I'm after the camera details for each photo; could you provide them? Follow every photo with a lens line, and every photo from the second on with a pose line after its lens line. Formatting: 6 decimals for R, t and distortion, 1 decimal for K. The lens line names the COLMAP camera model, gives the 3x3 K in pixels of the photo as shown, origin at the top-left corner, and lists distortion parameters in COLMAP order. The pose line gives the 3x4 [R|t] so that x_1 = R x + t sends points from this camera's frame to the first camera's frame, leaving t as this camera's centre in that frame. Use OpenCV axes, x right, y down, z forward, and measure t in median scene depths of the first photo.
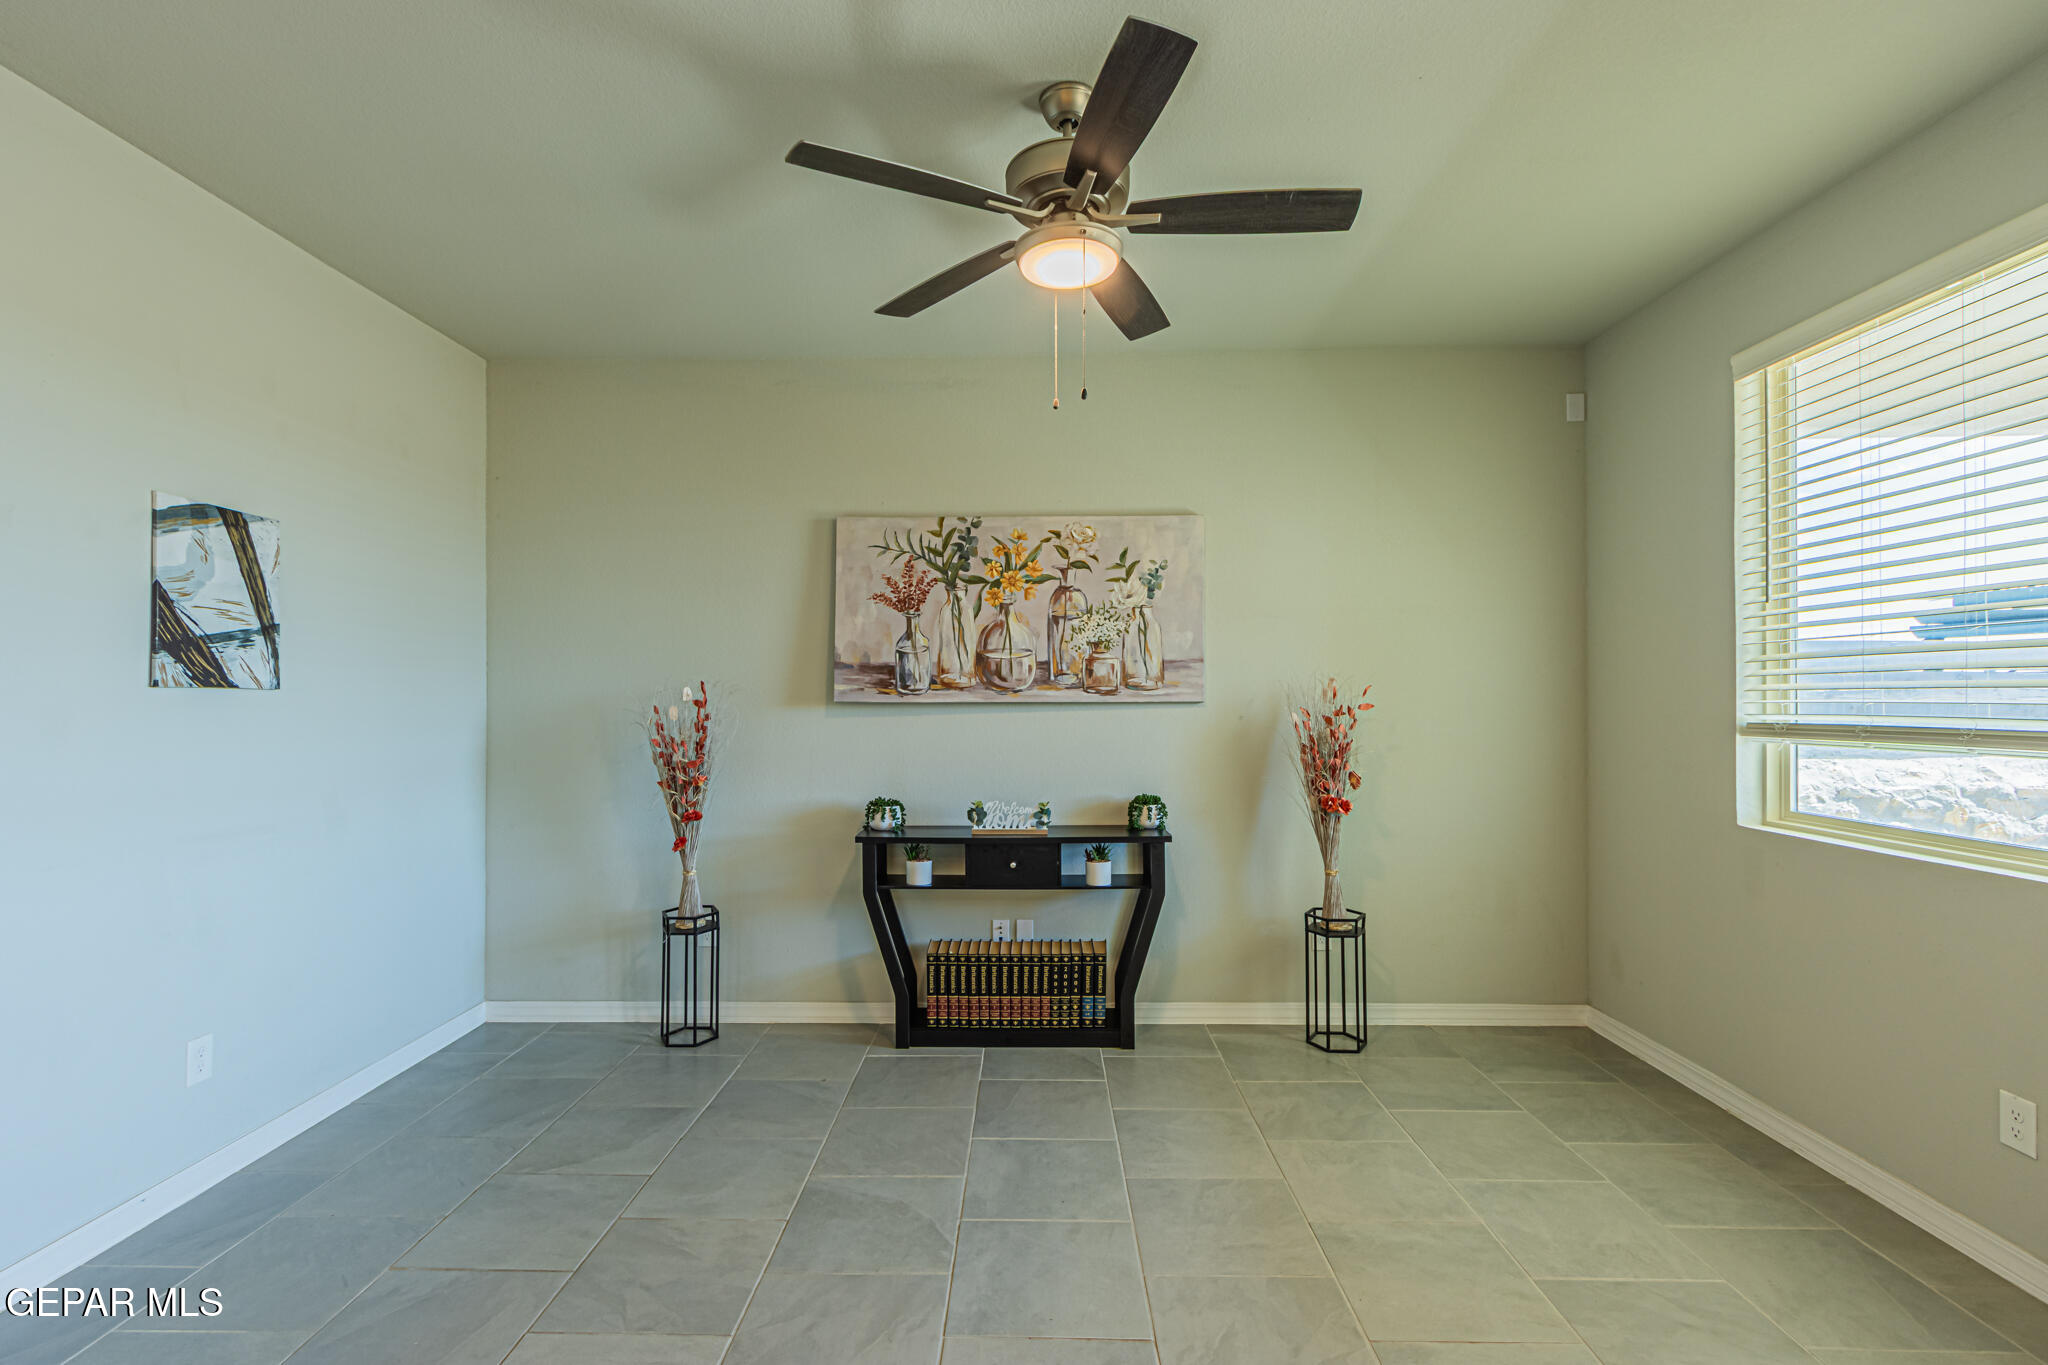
lens RADIAL K [[947.9, 0, 1018.1], [0, 947.9, 692.0], [0, 0, 1]] dist [0.001709, 0.001006]
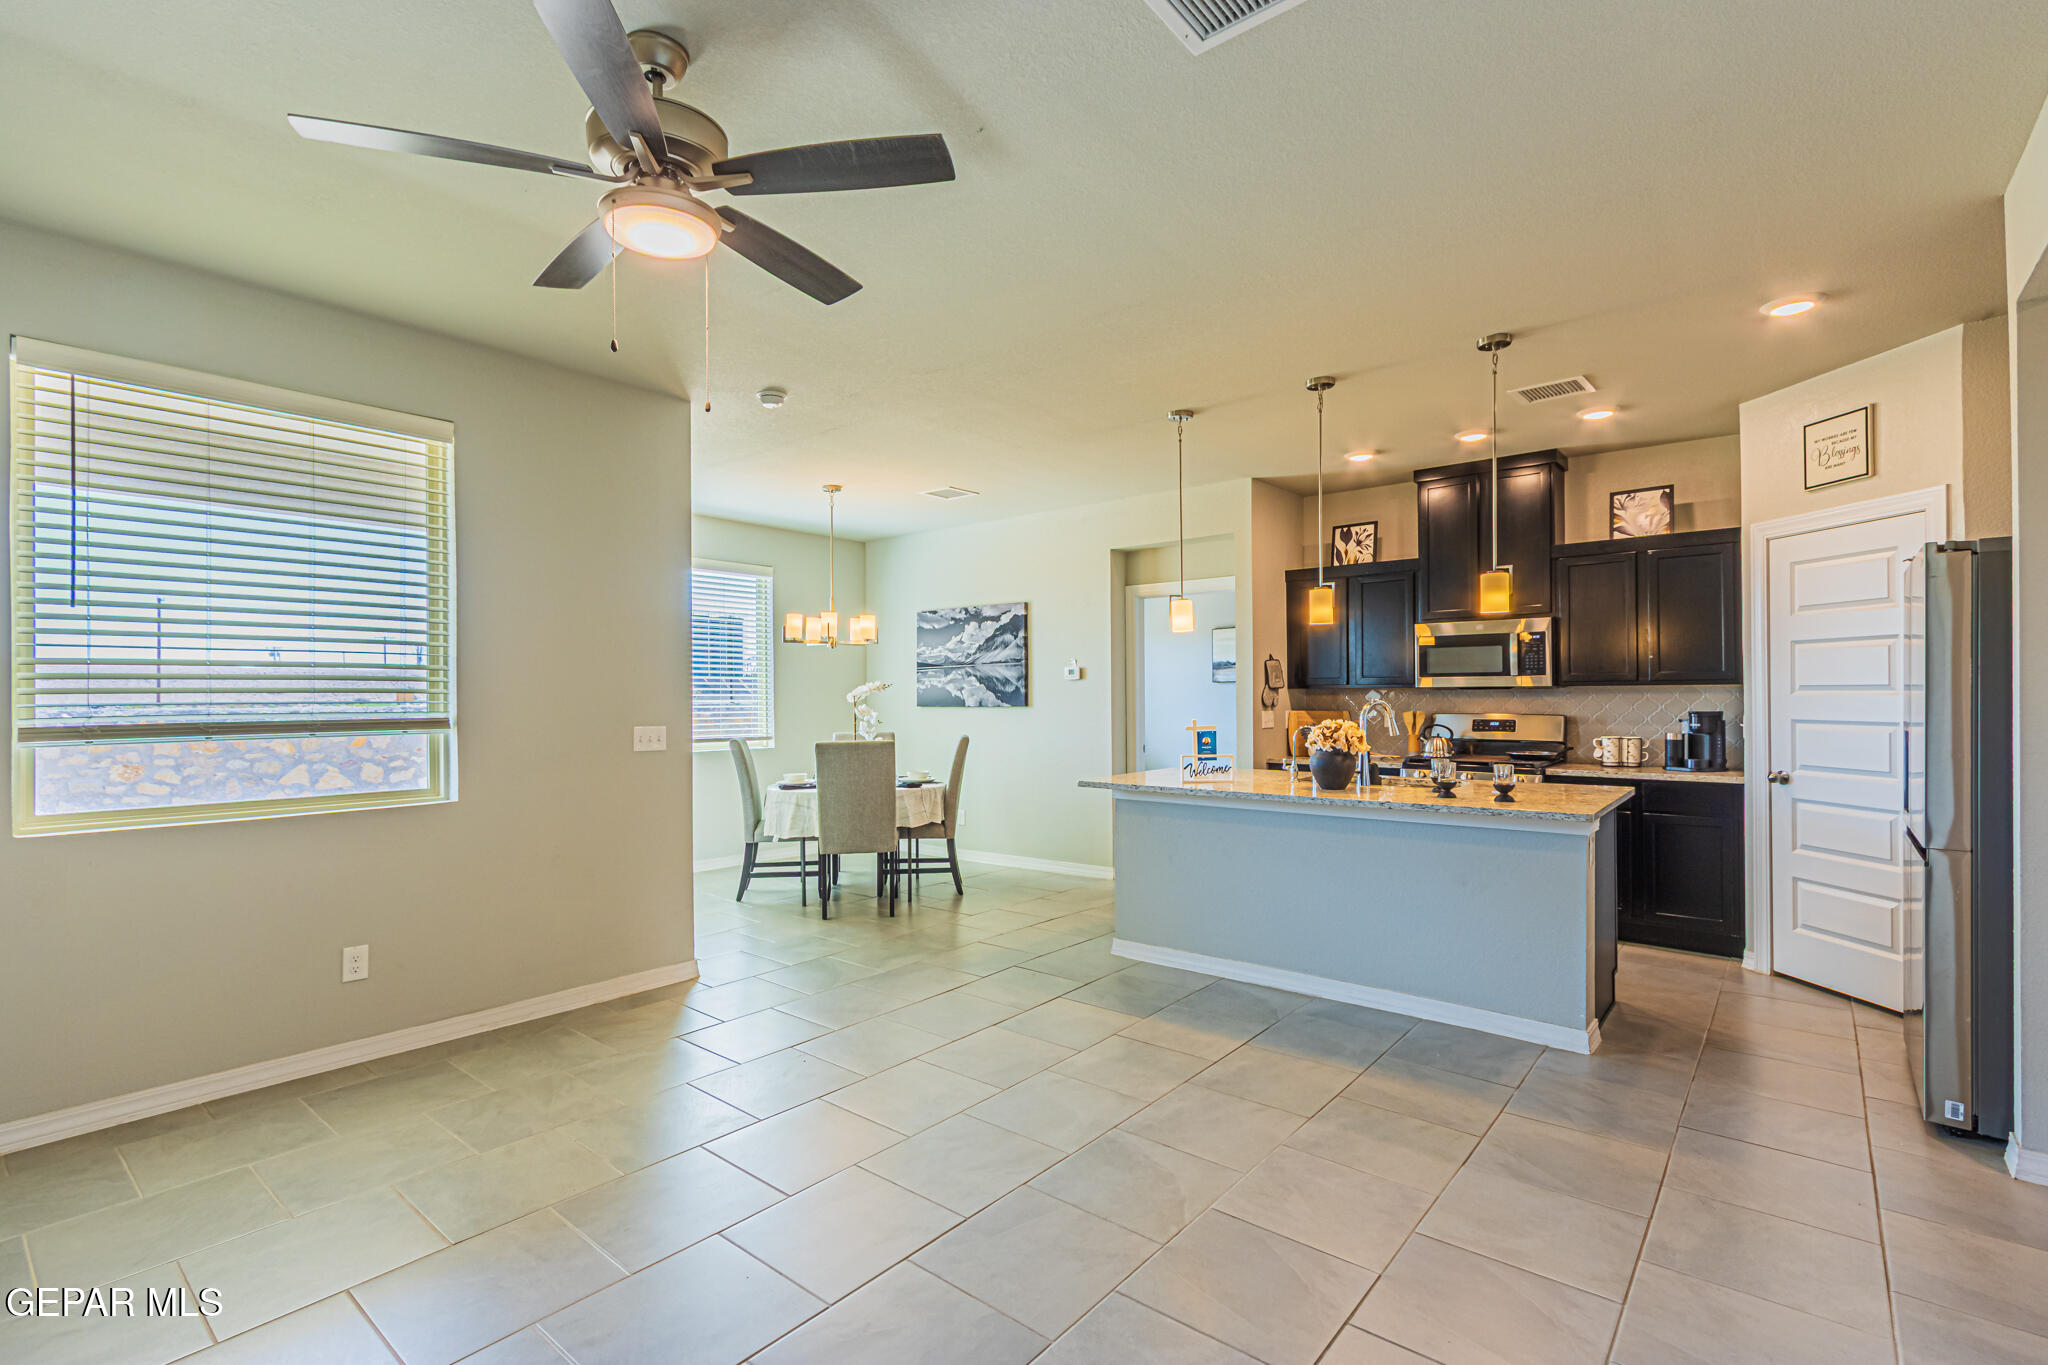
lens RADIAL K [[945.8, 0, 1006.4], [0, 945.8, 691.9], [0, 0, 1]] dist [0.000685, -0.000542]
pose [[-0.775691, 0.008336, 0.631058, -0.460002], [0.002780, 0.999948, -0.009791, 0.007664], [-0.631107, -0.005841, -0.775674, 0.874661]]
